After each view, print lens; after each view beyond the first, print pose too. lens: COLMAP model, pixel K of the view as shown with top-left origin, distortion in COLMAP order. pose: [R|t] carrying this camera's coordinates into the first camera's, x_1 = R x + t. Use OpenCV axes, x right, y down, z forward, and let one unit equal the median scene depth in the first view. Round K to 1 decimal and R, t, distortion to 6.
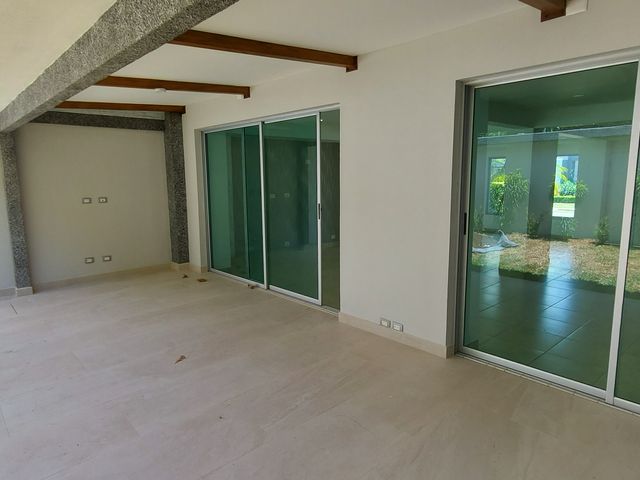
lens RADIAL K [[425.1, 0, 320.0], [0, 425.1, 240.0], [0, 0, 1]] dist [-0.002589, -0.000706]
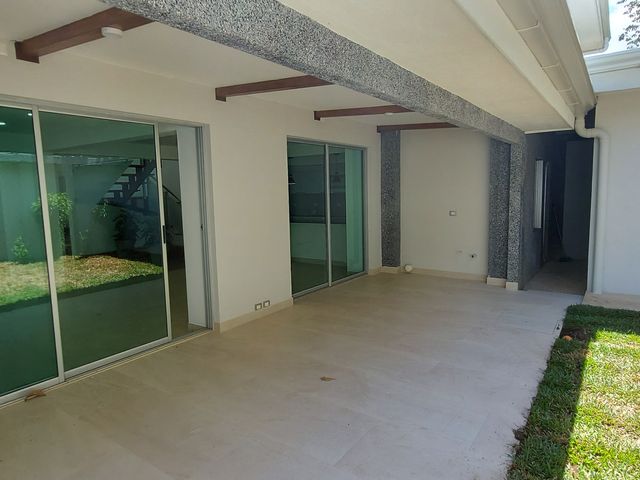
lens RADIAL K [[425.1, 0, 320.0], [0, 425.1, 240.0], [0, 0, 1]] dist [-0.002589, -0.000706]
pose [[-0.216680, -0.094618, 0.971647, -1.148394], [0.182388, 0.973844, 0.135506, -0.142557], [-0.959054, 0.206578, -0.193755, 1.071788]]
